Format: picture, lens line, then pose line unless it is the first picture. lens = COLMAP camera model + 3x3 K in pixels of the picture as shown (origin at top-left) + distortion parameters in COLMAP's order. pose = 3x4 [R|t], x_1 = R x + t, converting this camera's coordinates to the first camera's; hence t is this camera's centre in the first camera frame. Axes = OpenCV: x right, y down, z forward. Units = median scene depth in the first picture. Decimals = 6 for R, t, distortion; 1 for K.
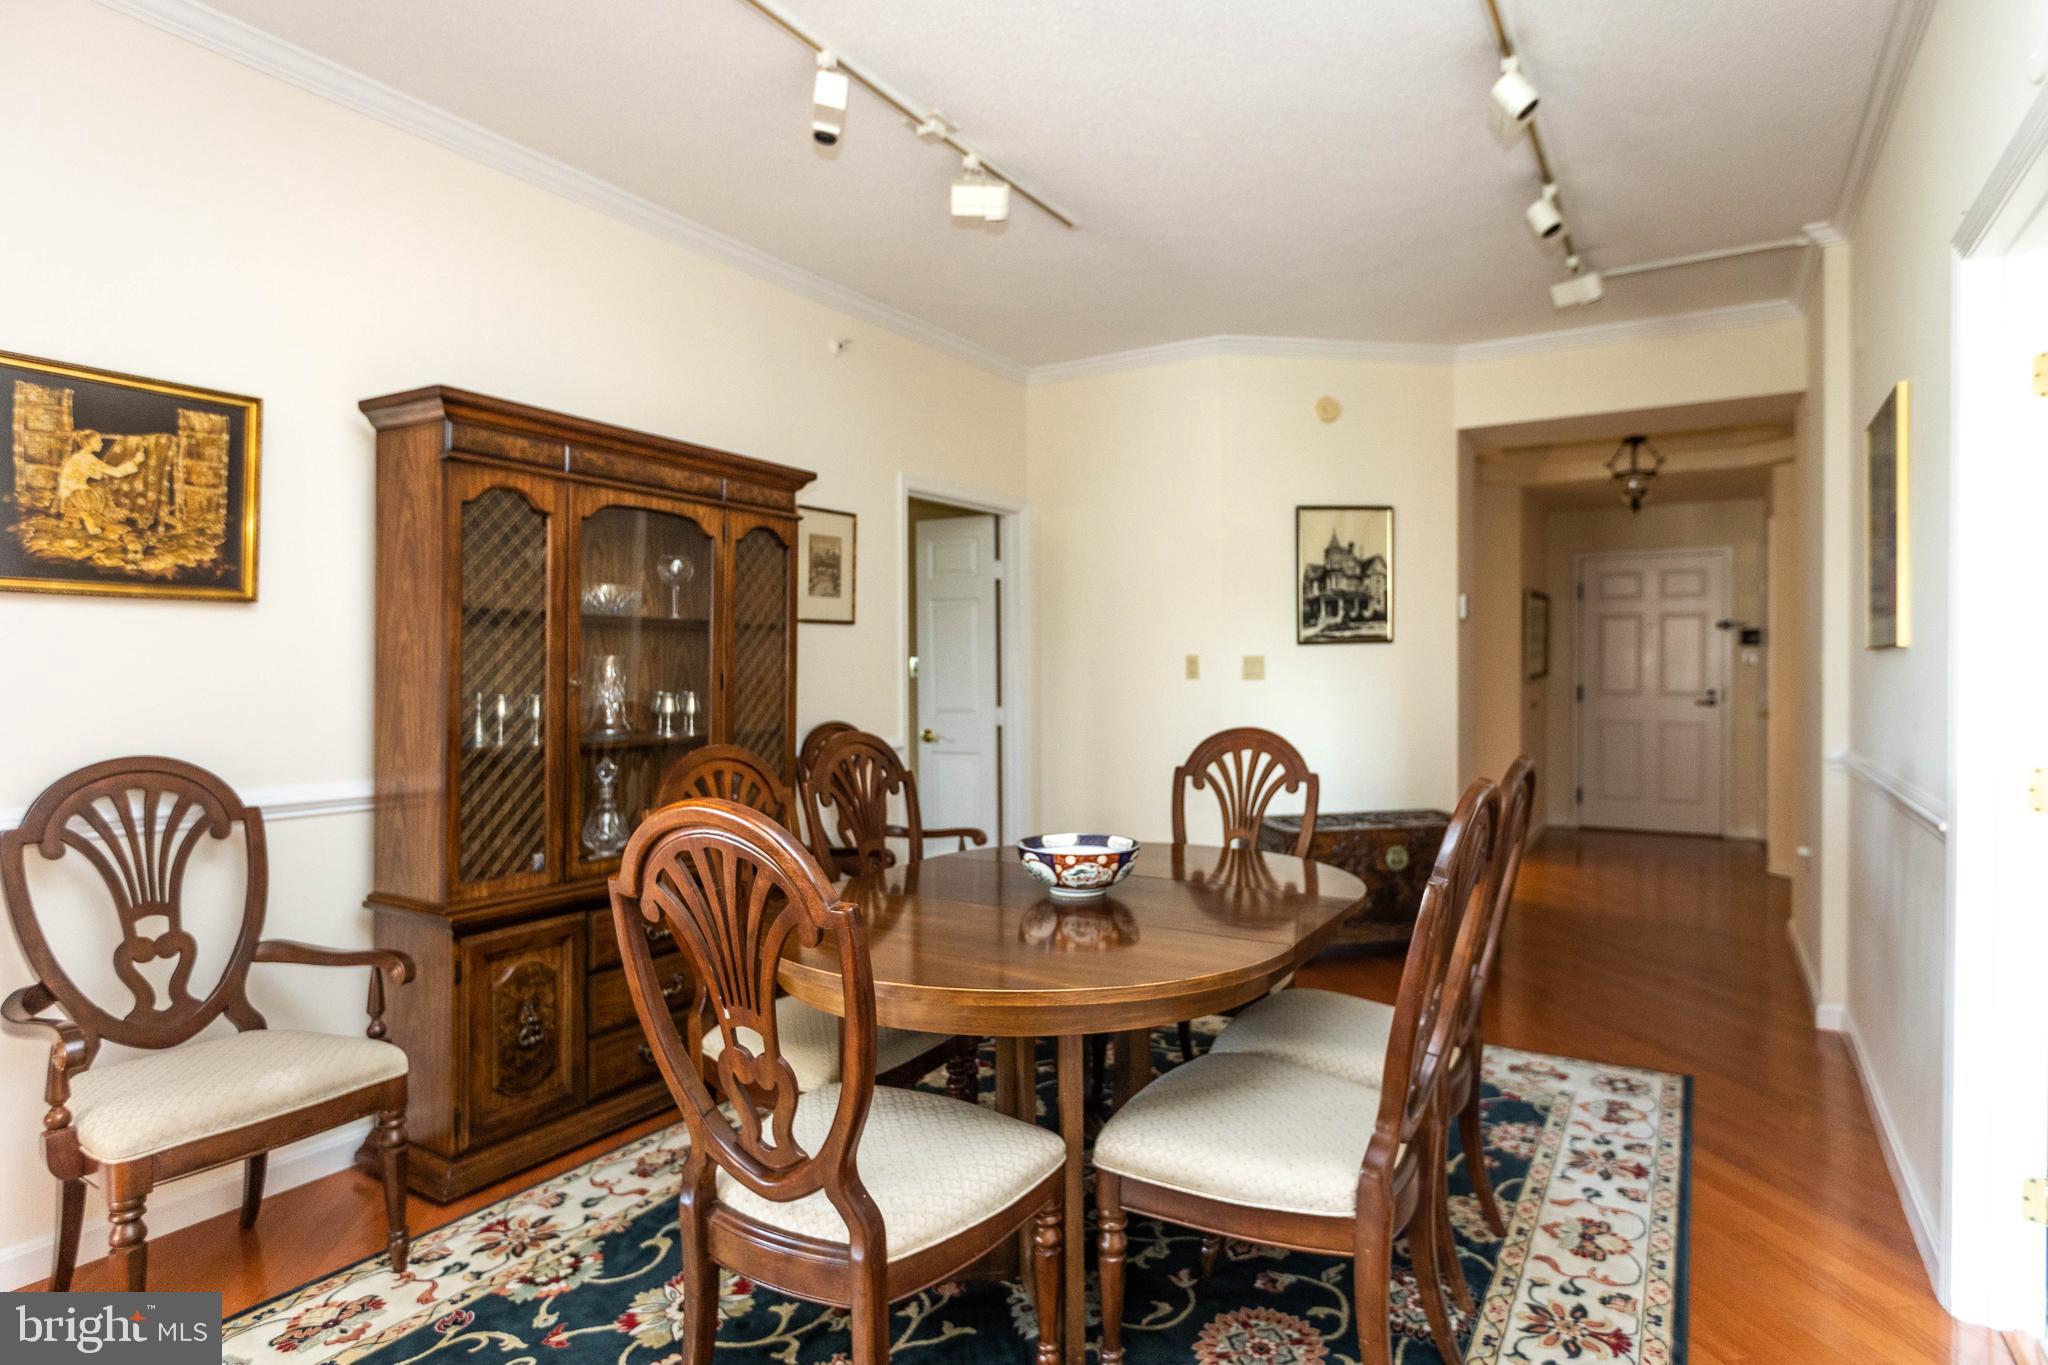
lens RADIAL K [[1087.9, 0, 1024.0], [0, 1087.9, 682.5], [0, 0, 1]] dist [0.000000, 0.000475]
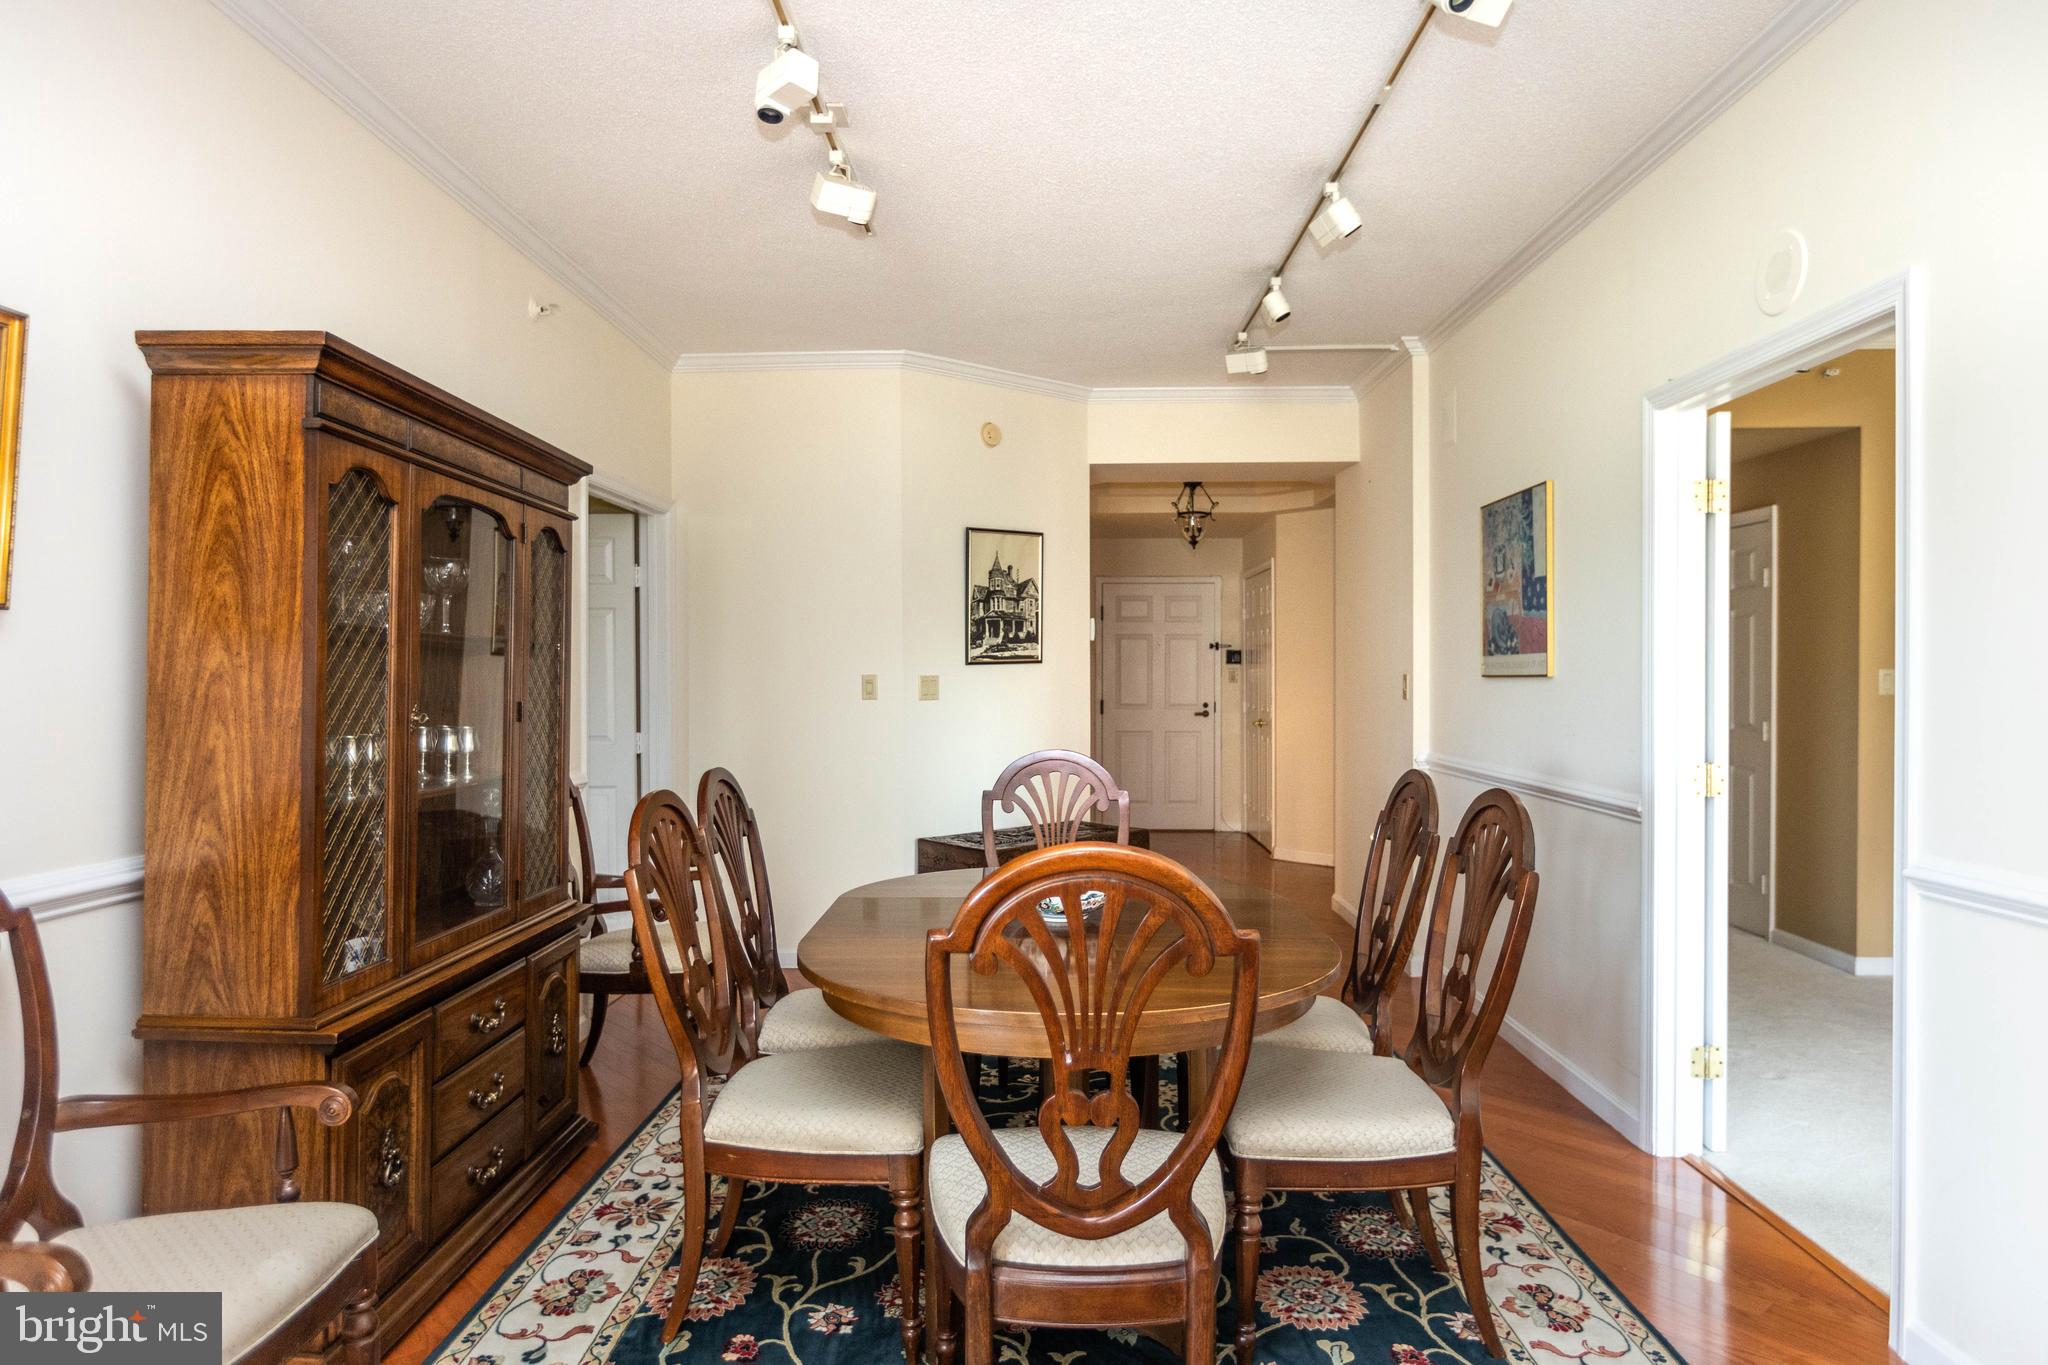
lens RADIAL K [[1180.0, 0, 1015.6], [0, 1180.0, 686.7], [0, 0, 1]] dist [-0.001071, 0.000830]
pose [[0.875239, -0.001855, 0.483687, -0.257411], [0.004669, 0.999978, -0.004614, -0.009835], [-0.483668, 0.006297, 0.875229, 0.023066]]
